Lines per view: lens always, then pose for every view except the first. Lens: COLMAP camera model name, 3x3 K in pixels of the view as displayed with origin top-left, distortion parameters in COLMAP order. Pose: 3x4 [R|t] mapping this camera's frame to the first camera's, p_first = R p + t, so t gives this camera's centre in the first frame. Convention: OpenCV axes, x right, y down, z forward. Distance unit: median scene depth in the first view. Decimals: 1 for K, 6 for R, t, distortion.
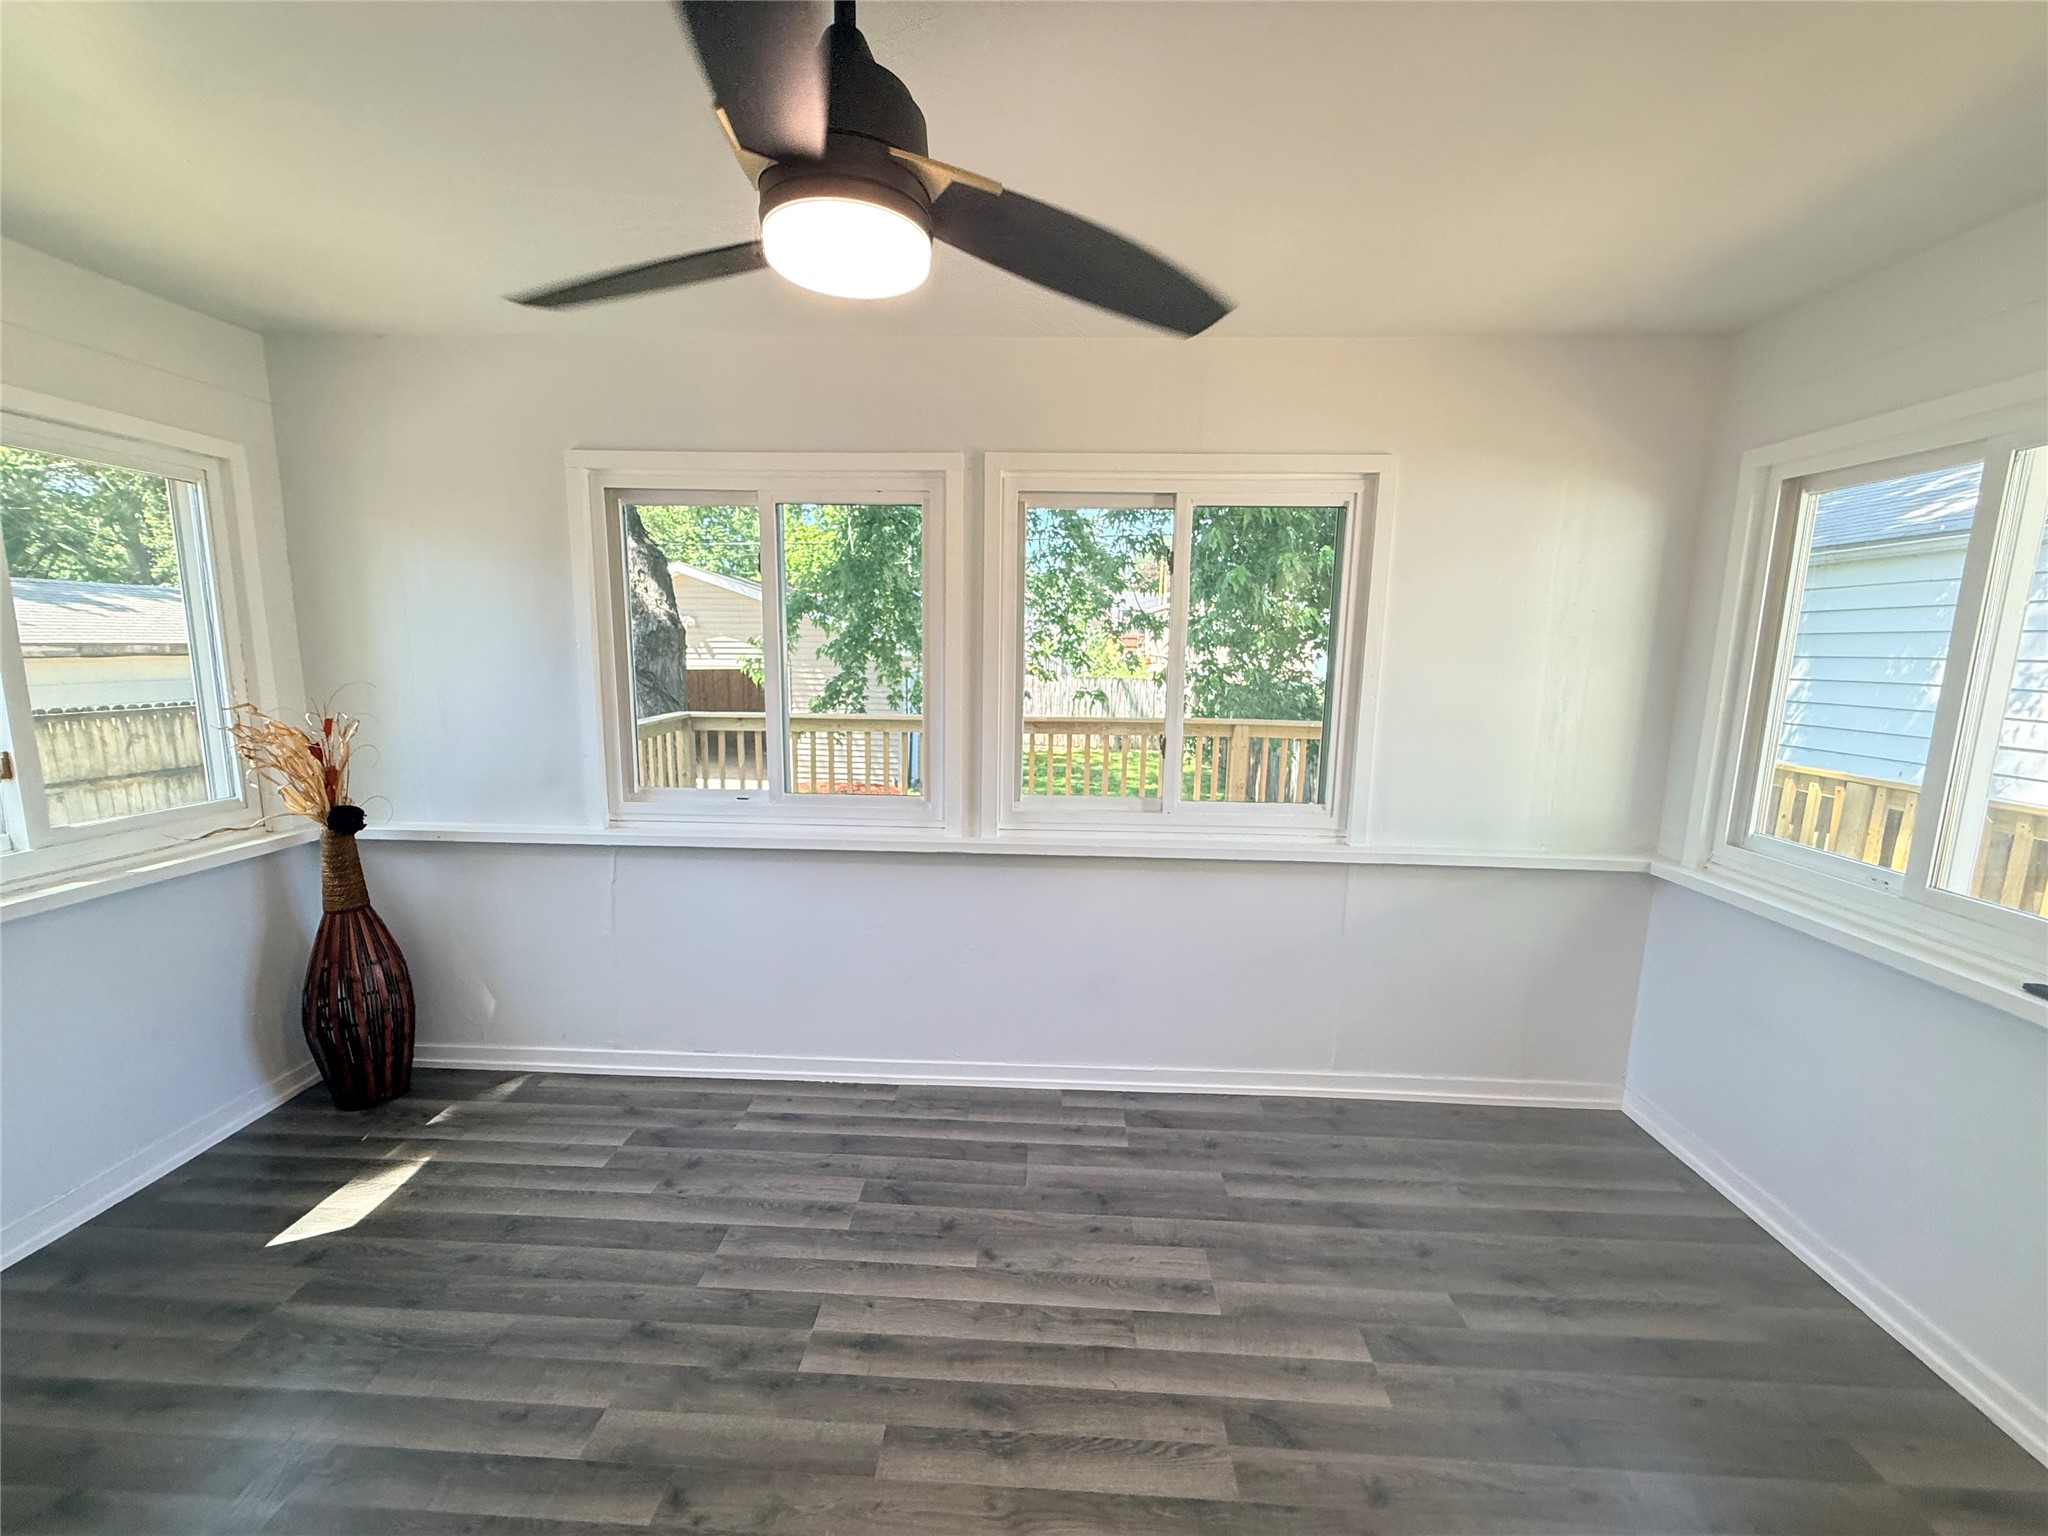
lens RADIAL K [[813.2, 0, 1025.0], [0, 813.2, 771.1], [0, 0, 1]] dist [-0.000313, 0.000450]
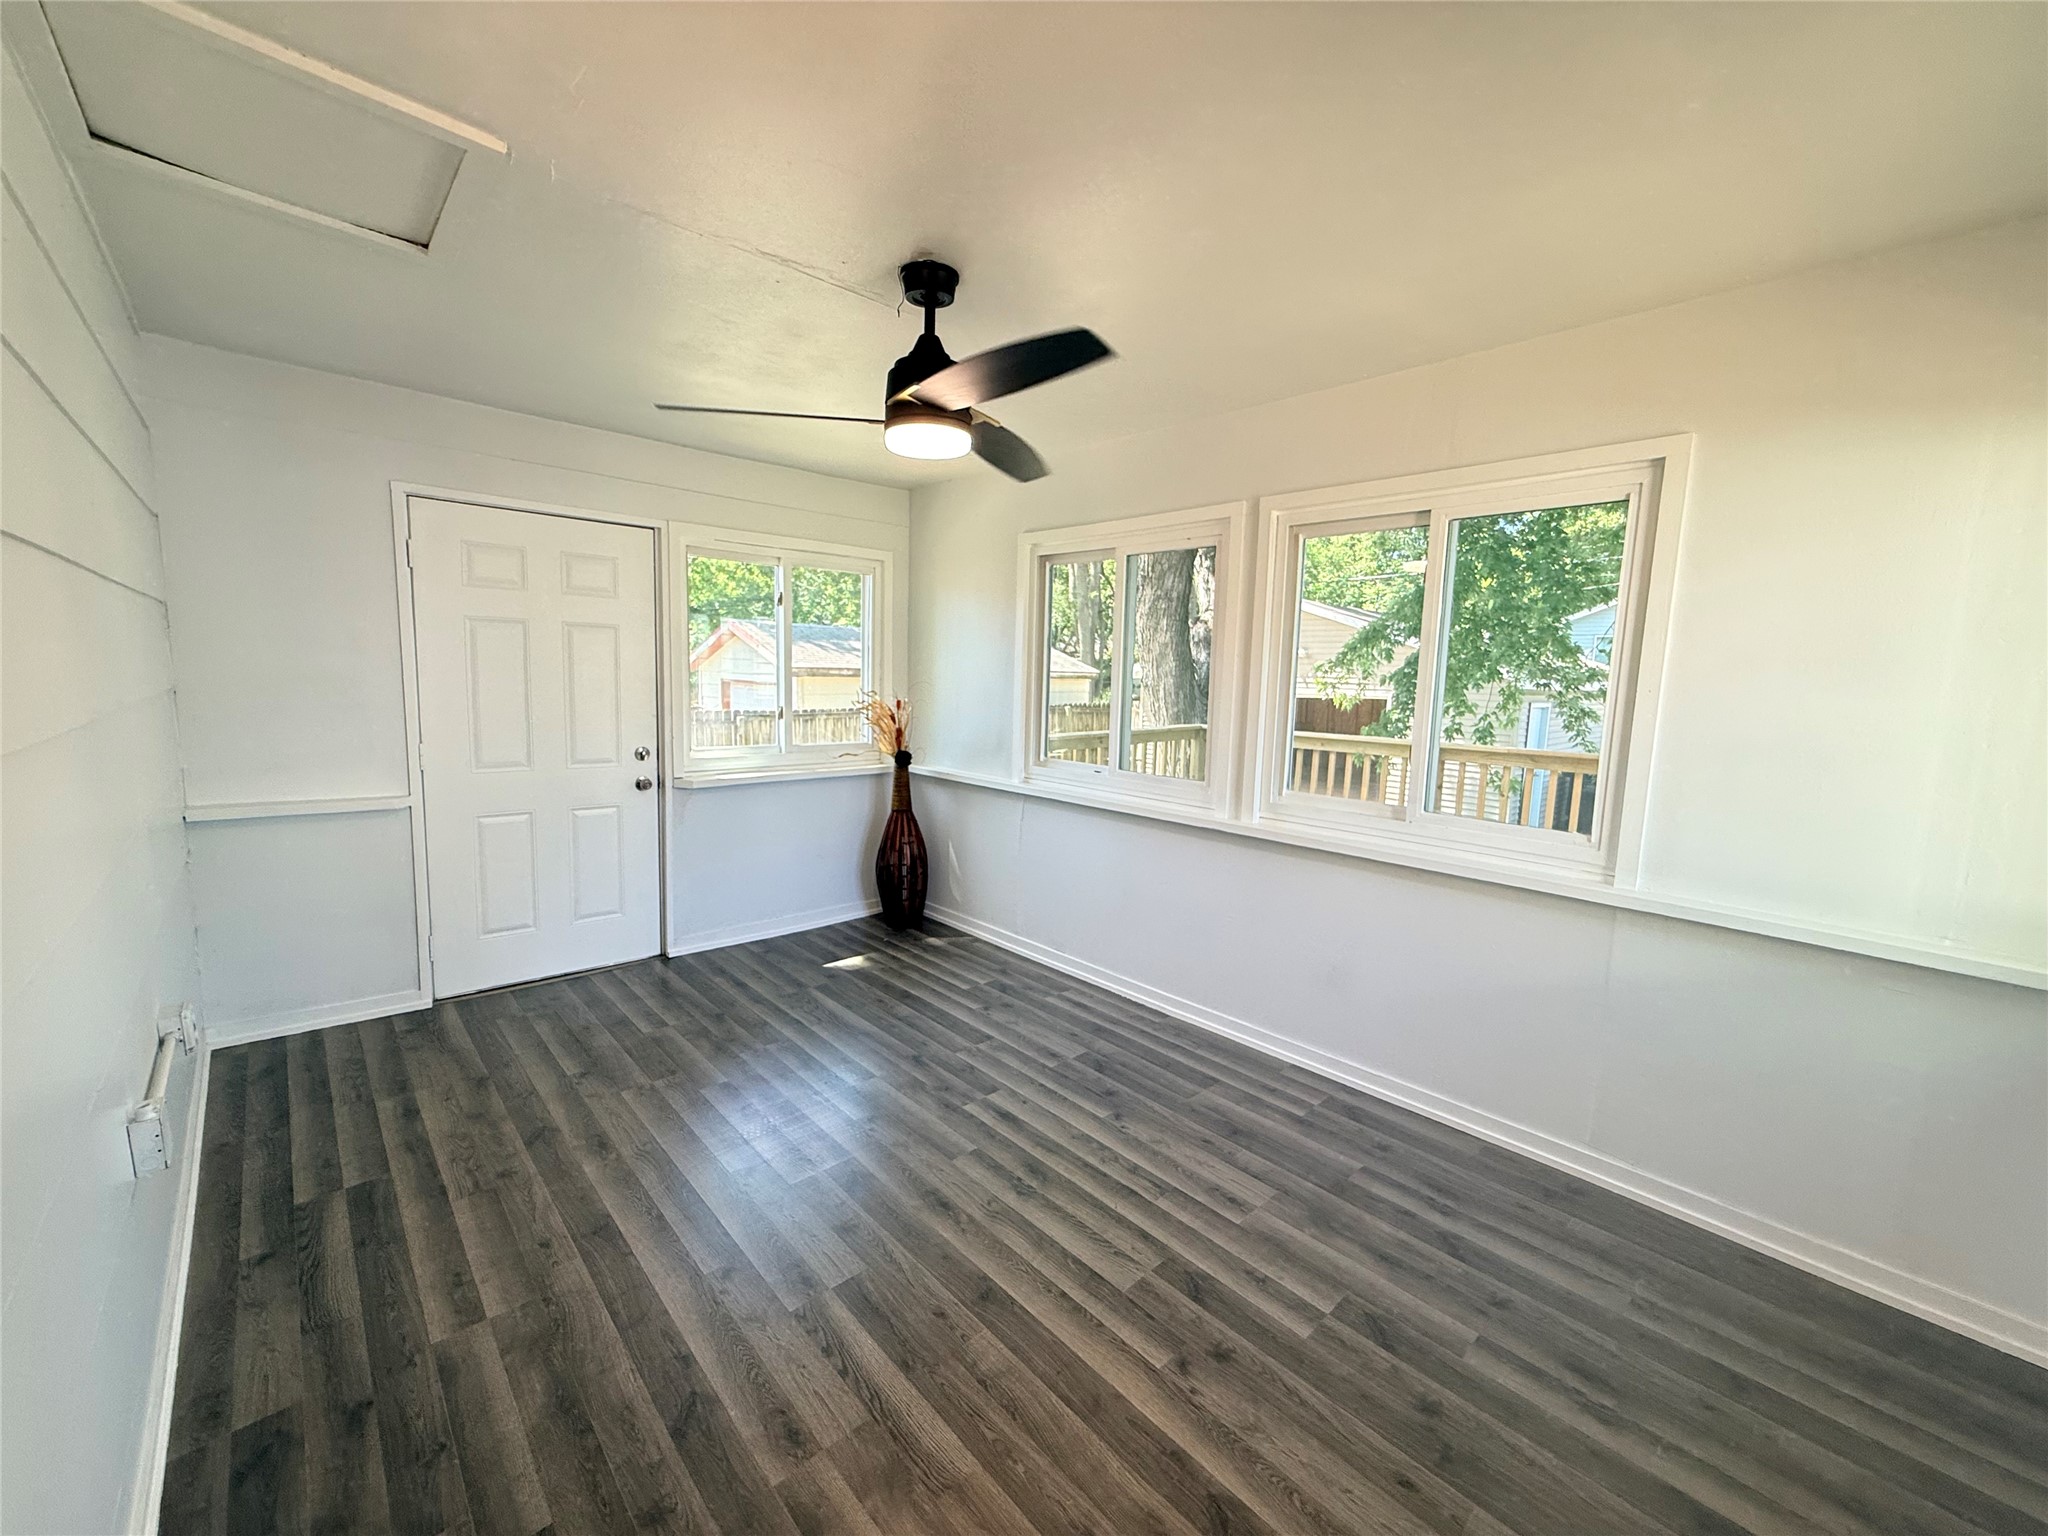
lens RADIAL K [[813.2, 0, 1018.5], [0, 813.2, 764.6], [0, 0, 1]] dist [-0.000313, 0.000450]
pose [[0.705508, 0.086175, -0.703443, 0.604039], [-0.120672, 0.992692, 0.000582, 0.043797], [0.698353, 0.084475, 0.710751, -0.074549]]
